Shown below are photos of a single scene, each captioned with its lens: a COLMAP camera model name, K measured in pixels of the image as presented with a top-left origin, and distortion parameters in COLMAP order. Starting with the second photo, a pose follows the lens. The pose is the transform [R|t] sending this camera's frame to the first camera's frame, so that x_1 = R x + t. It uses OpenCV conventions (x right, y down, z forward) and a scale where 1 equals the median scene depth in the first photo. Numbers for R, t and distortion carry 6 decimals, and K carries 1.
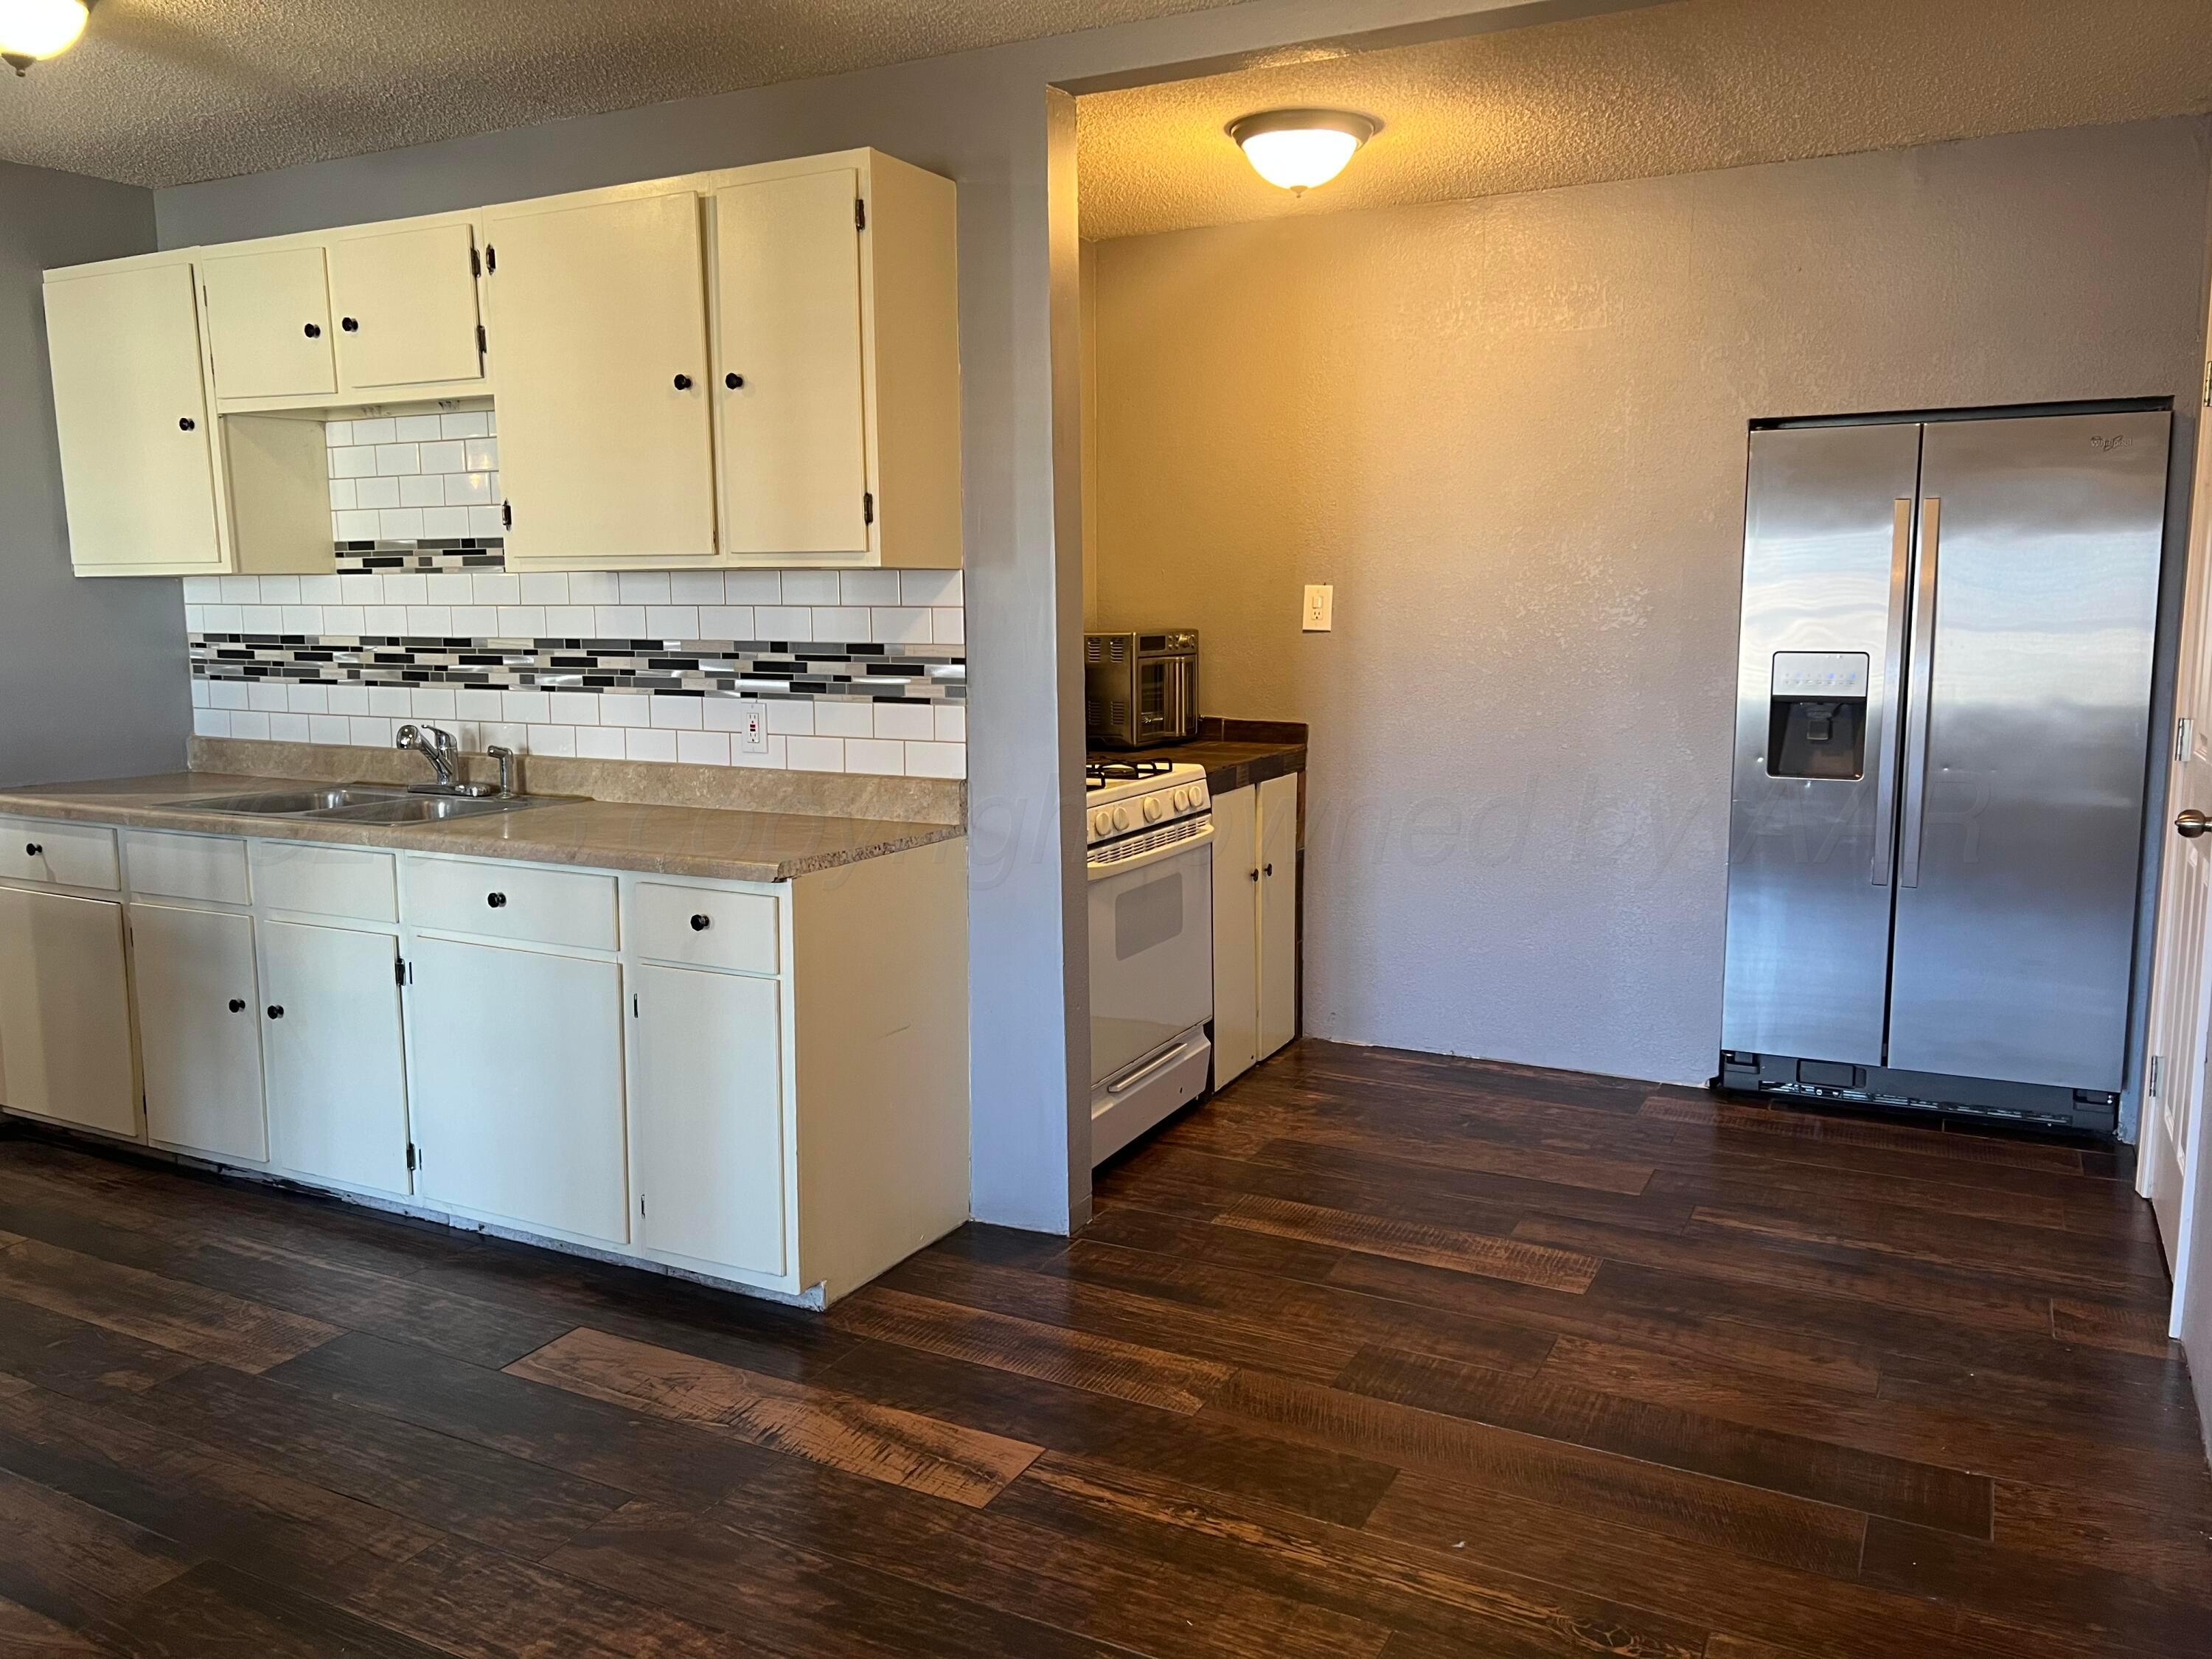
lens RADIAL K [[1694.1, 0, 1106.0], [0, 1694.1, 829.5], [0, 0, 1]] dist [0.091221, -0.089979]
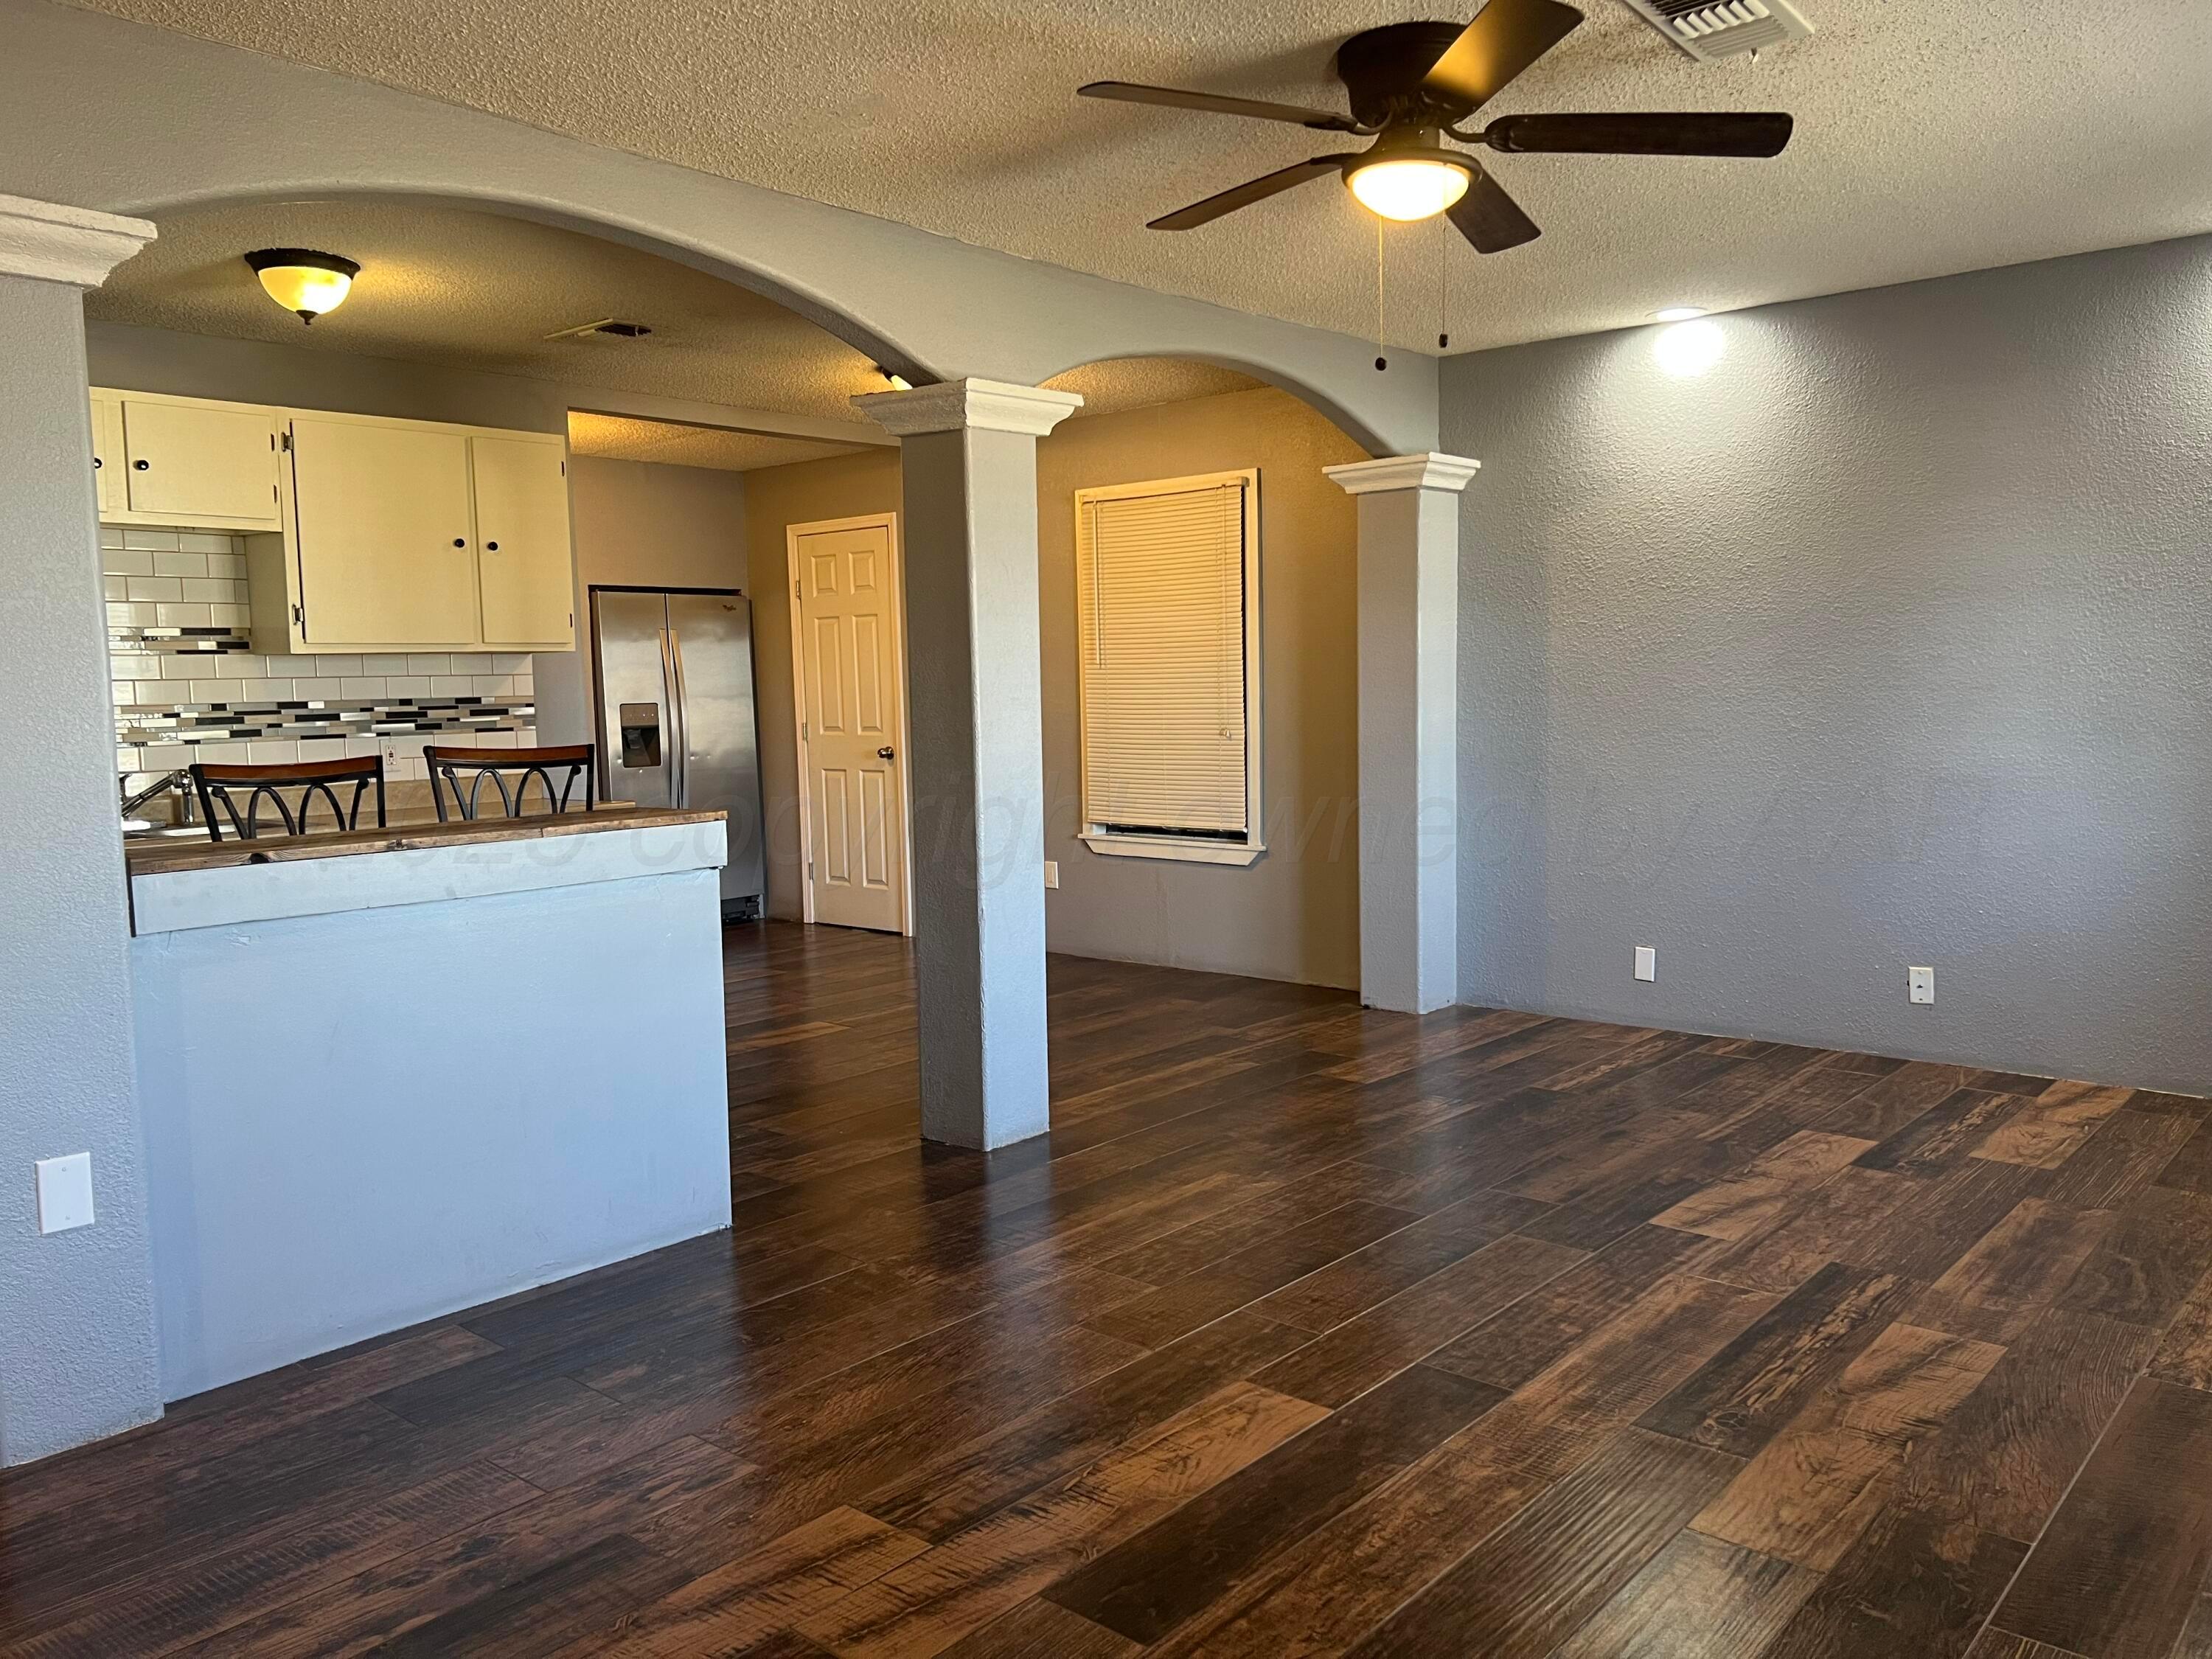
lens RADIAL K [[1694.1, 0, 1106.0], [0, 1694.1, 829.5], [0, 0, 1]] dist [0.091221, -0.089979]
pose [[0.235917, -0.087428, 0.967832, -1.506861], [0.159380, 0.985939, 0.050213, 0.030029], [-0.958614, 0.142407, 0.246534, 0.012136]]
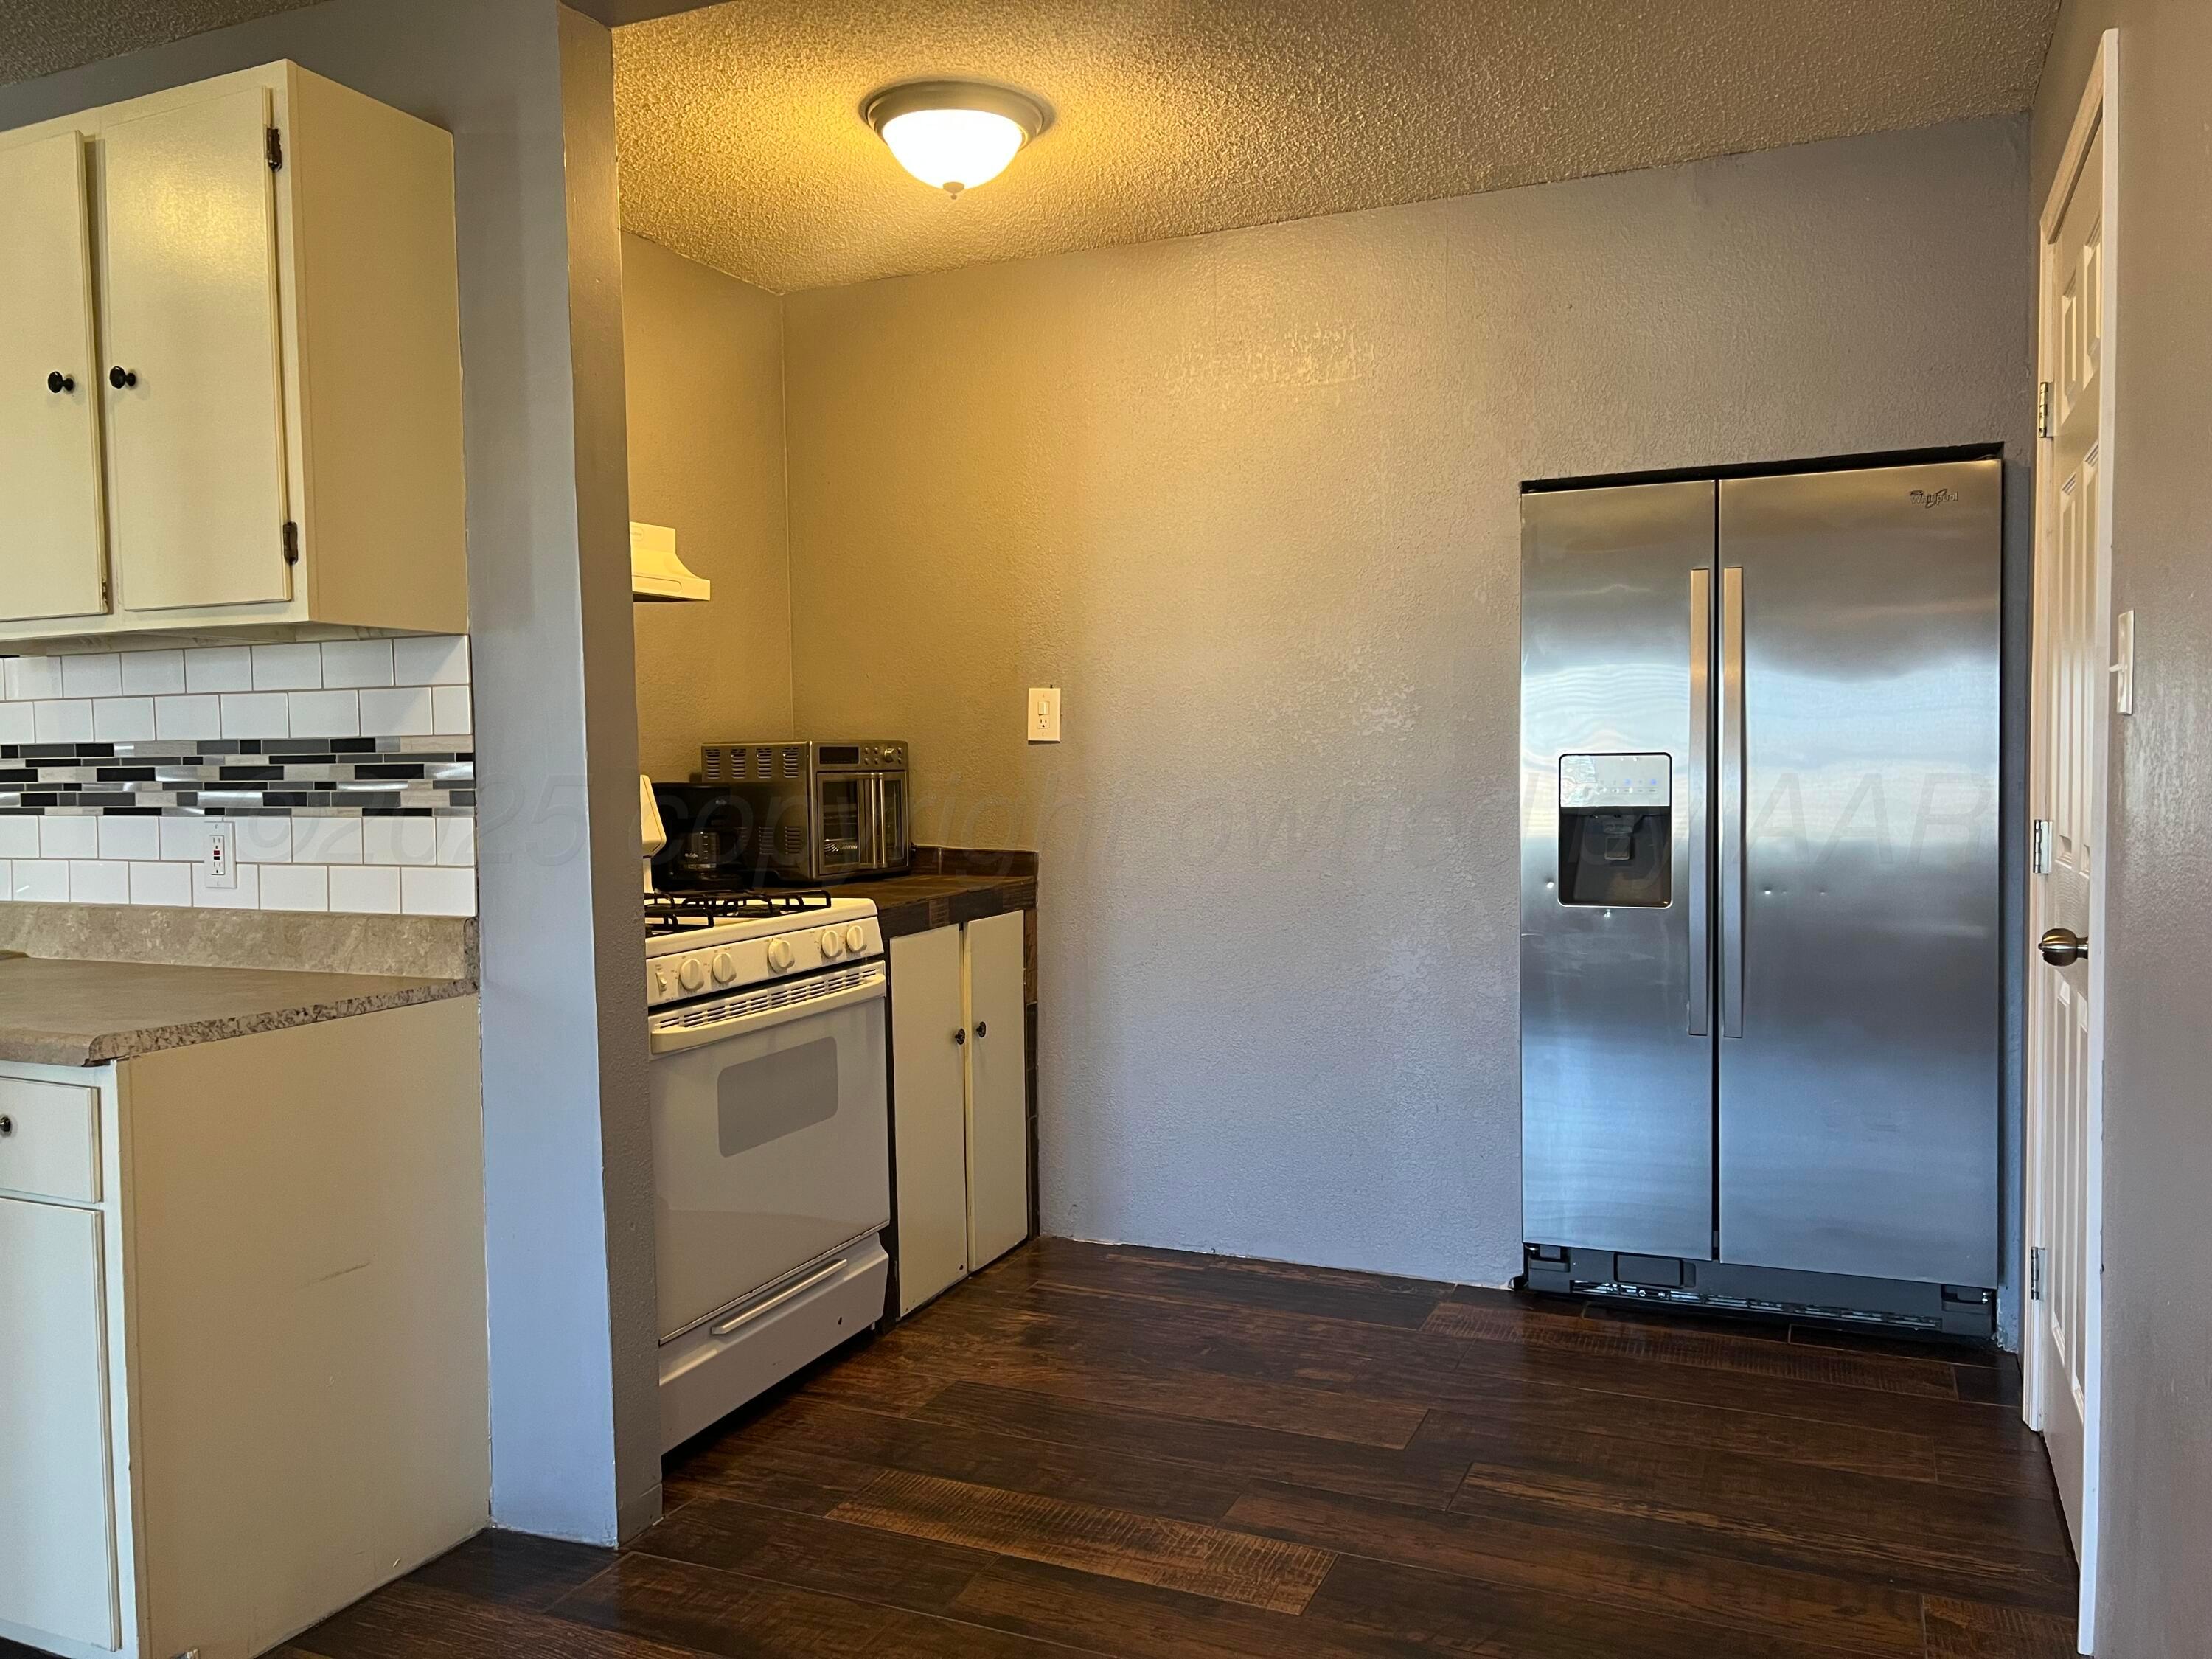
lens RADIAL K [[1668.3, 0, 1120.6], [0, 1668.3, 843.7], [0, 0, 1]] dist [0.069611, -0.064375]
pose [[0.998224, -0.012653, 0.058215, 0.141193], [0.017703, 0.996046, -0.087055, 0.006936], [-0.056884, 0.087931, 0.994501, 0.228926]]
